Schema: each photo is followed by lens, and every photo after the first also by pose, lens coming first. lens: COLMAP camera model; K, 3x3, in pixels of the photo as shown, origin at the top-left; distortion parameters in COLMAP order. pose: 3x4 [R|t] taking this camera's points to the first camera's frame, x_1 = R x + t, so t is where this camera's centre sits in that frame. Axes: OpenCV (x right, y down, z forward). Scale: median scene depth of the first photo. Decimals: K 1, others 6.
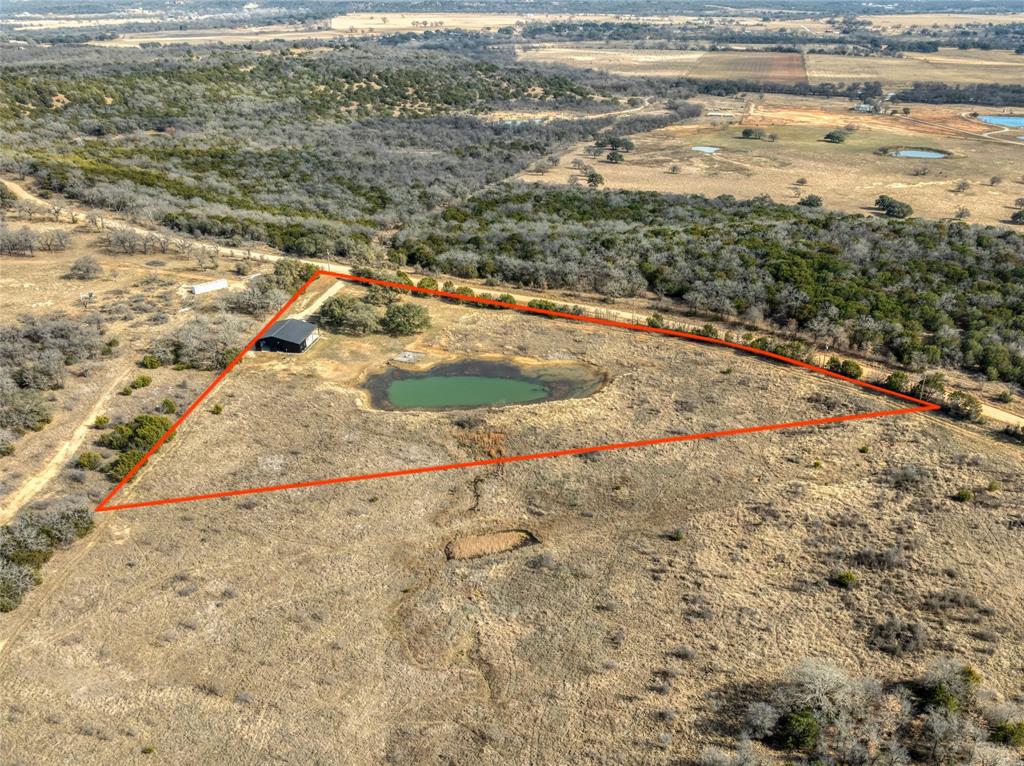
lens RADIAL K [[710.6, 0, 512.3], [0, 710.6, 382.6], [0, 0, 1]] dist [-0.010499, 0.008695]
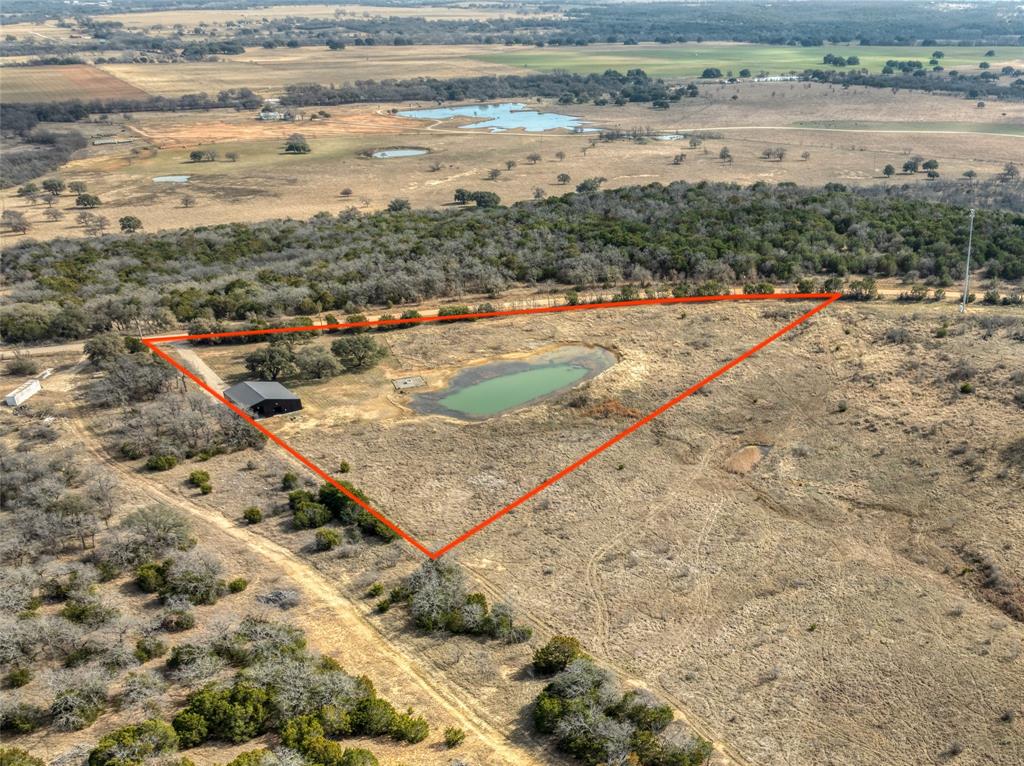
lens RADIAL K [[710.6, 0, 511.7], [0, 710.6, 383.5], [0, 0, 1]] dist [-0.010499, 0.008695]
pose [[0.846953, -0.269352, 0.458388, -0.492080], [0.279898, 0.958912, 0.046302, -0.039564], [-0.452026, 0.089086, 0.887545, 0.024677]]
